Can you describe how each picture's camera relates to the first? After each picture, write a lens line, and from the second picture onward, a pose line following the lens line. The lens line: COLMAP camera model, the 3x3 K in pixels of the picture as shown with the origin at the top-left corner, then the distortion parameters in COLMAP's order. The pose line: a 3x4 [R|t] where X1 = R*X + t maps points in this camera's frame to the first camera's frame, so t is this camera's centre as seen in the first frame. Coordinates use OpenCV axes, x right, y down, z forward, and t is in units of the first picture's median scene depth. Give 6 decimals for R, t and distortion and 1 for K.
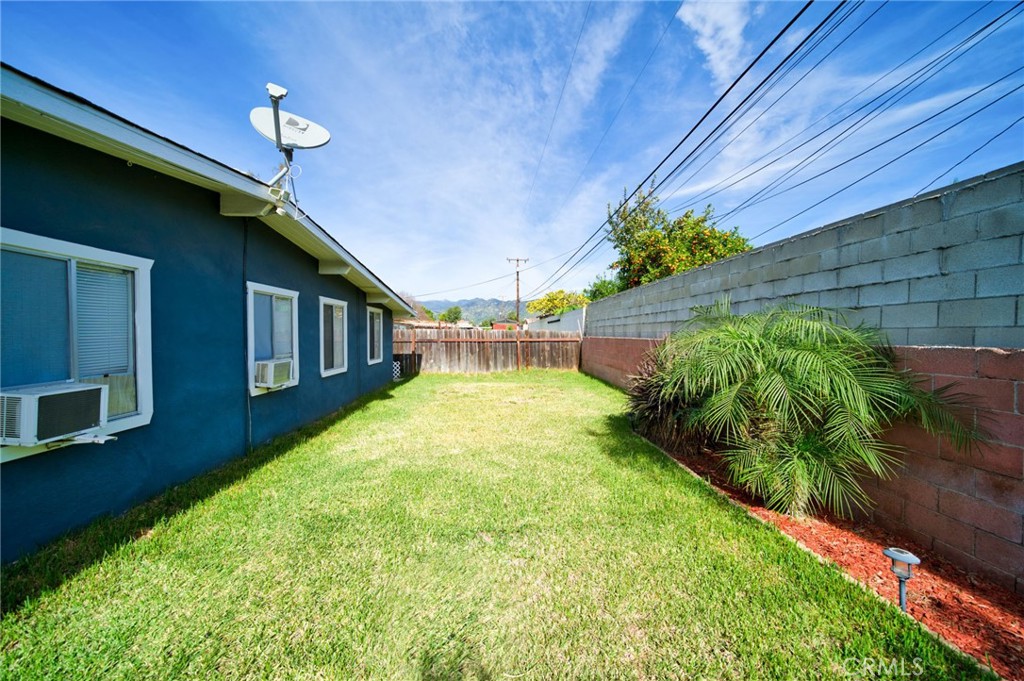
lens RADIAL K [[355.2, 0, 507.9], [0, 355.2, 341.6], [0, 0, 1]] dist [-0.021603, -0.000045]
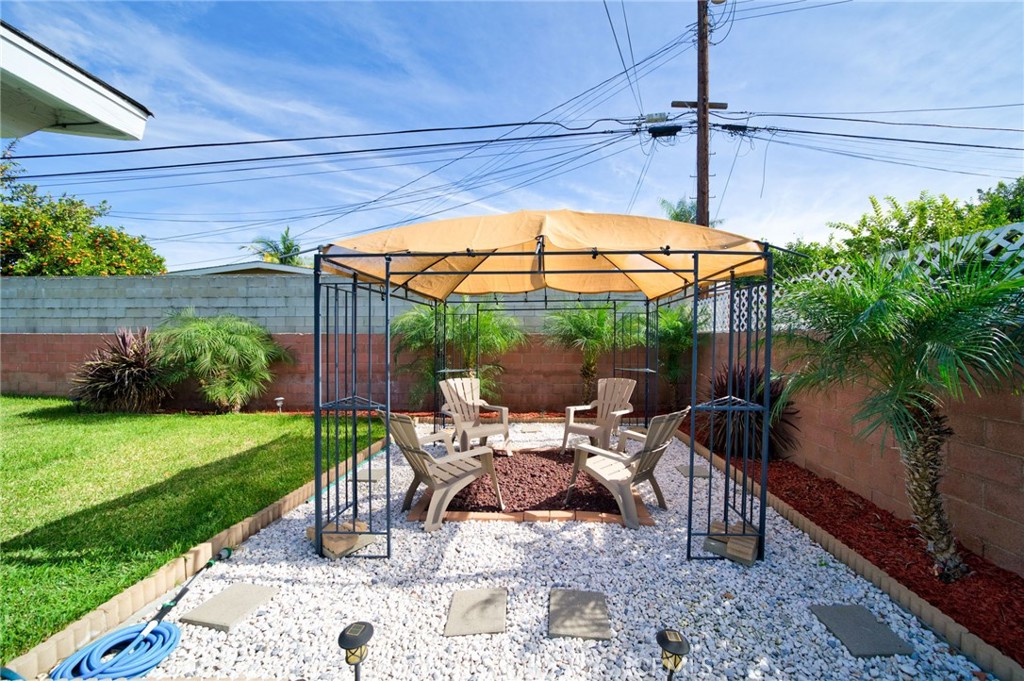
lens RADIAL K [[350.9, 0, 512.0], [0, 350.9, 340.5], [0, 0, 1]] dist [-0.000363, -0.000046]
pose [[0.110860, -0.018801, 0.993658, -1.190129], [0.020120, 0.999659, 0.016670, 0.053628], [-0.993632, 0.018144, 0.111201, -0.988805]]
